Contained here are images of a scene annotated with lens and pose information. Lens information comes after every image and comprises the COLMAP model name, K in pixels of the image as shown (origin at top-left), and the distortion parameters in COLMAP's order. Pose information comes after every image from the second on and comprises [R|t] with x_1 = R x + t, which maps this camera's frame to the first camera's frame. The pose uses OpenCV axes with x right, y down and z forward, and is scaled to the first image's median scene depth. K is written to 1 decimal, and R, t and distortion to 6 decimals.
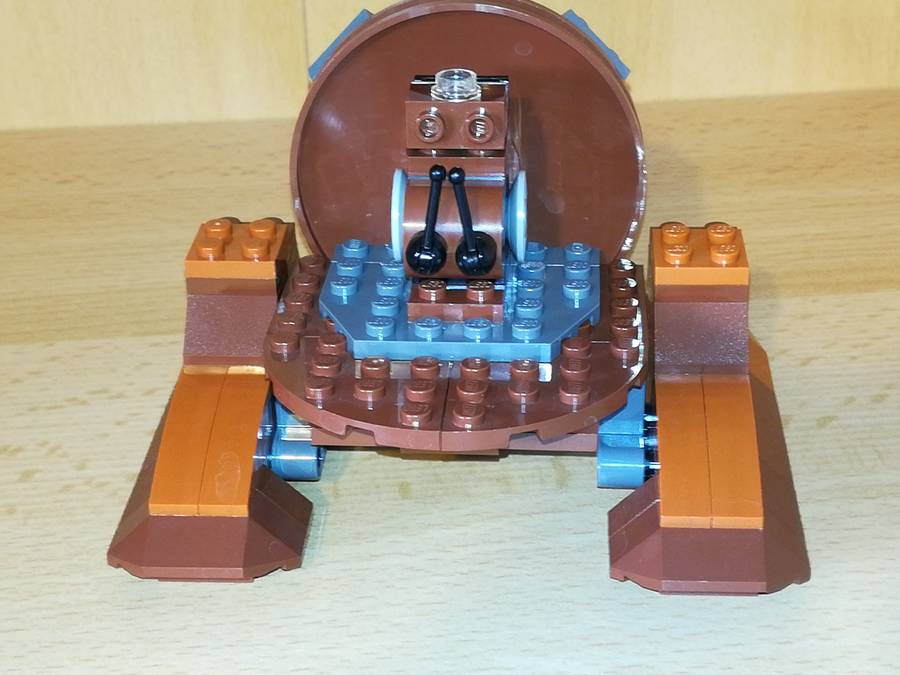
lens RADIAL K [[1726.6, 0, 450.0], [0, 1726.6, 337.5], [0, 0, 1]] dist [0.122802, -0.343522]
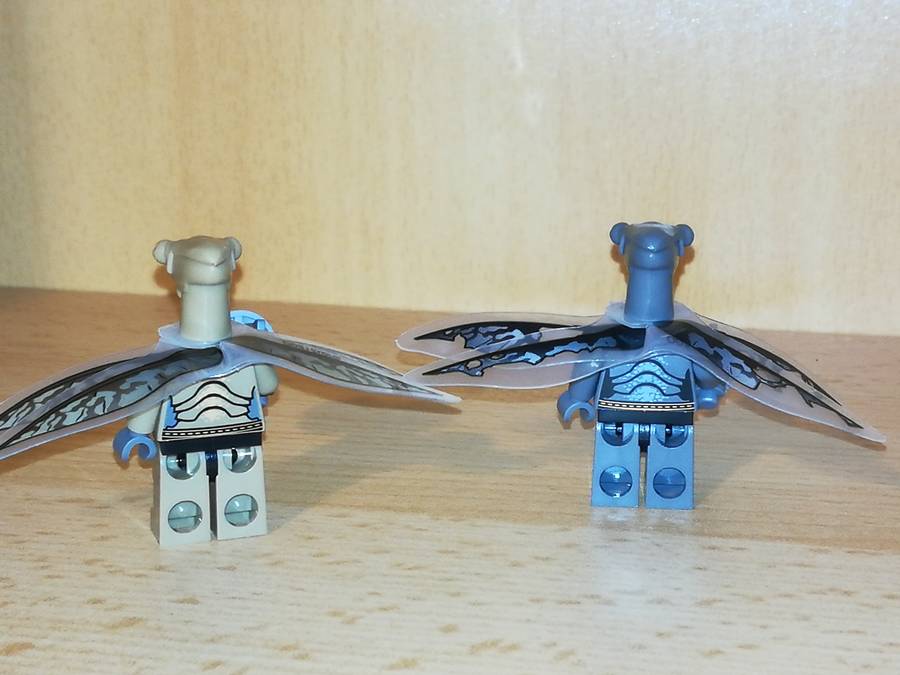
lens RADIAL K [[1717.3, 0, 450.0], [0, 1717.3, 337.5], [0, 0, 1]] dist [0.119320, -0.252149]
pose [[0.960070, 0.092248, -0.264113, -0.106236], [-0.149795, 0.966843, -0.206822, 0.090070], [0.236277, 0.238127, 0.942056, 0.335134]]
